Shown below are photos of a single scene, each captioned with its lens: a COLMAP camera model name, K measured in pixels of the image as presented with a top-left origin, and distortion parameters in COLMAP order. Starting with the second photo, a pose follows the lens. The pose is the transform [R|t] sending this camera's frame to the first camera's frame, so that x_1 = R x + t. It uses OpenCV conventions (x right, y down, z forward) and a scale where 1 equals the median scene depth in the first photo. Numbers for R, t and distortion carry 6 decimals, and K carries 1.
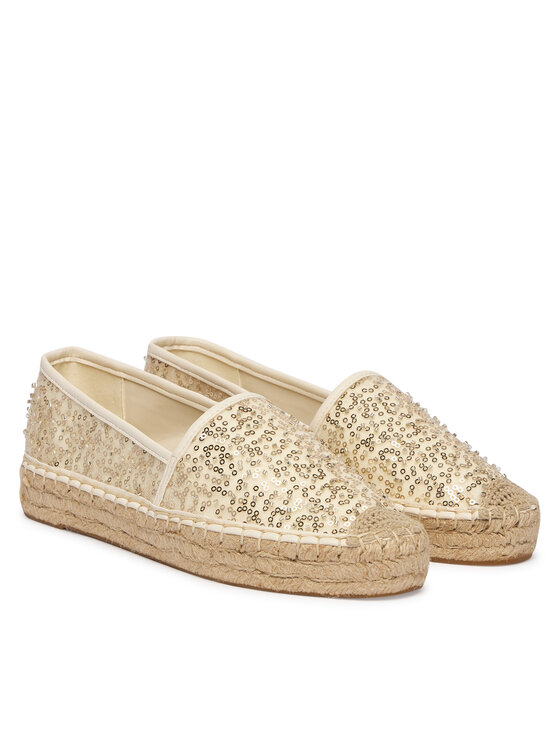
lens RADIAL K [[3495.0, 0, 280.0], [0, 3495.0, 373.0], [0, 0, 1]] dist [-0.158758, -2.111961]
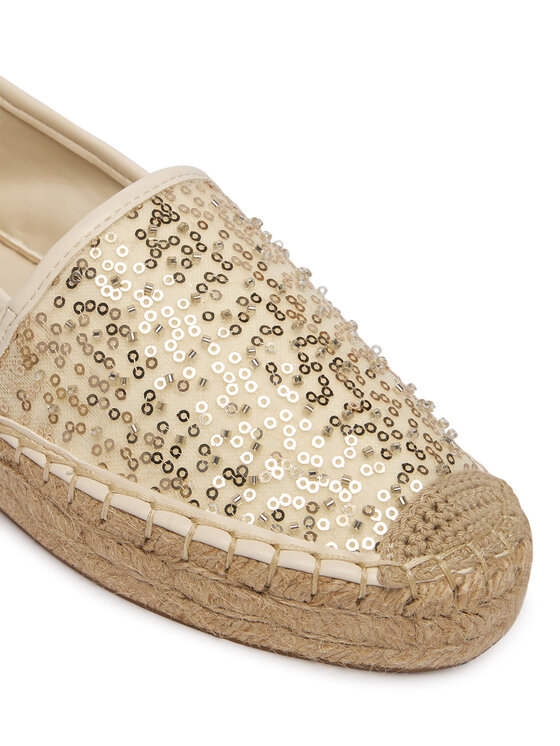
lens RADIAL K [[1816.6, 0, 280.0], [0, 1816.6, 373.0], [0, 0, 1]] dist [-0.072376, -0.134055]
pose [[0.993215, 0.047591, 0.106113, -0.020061], [-0.079426, 0.944080, 0.320007, -0.051041], [-0.084950, -0.326263, 0.941454, 0.769801]]
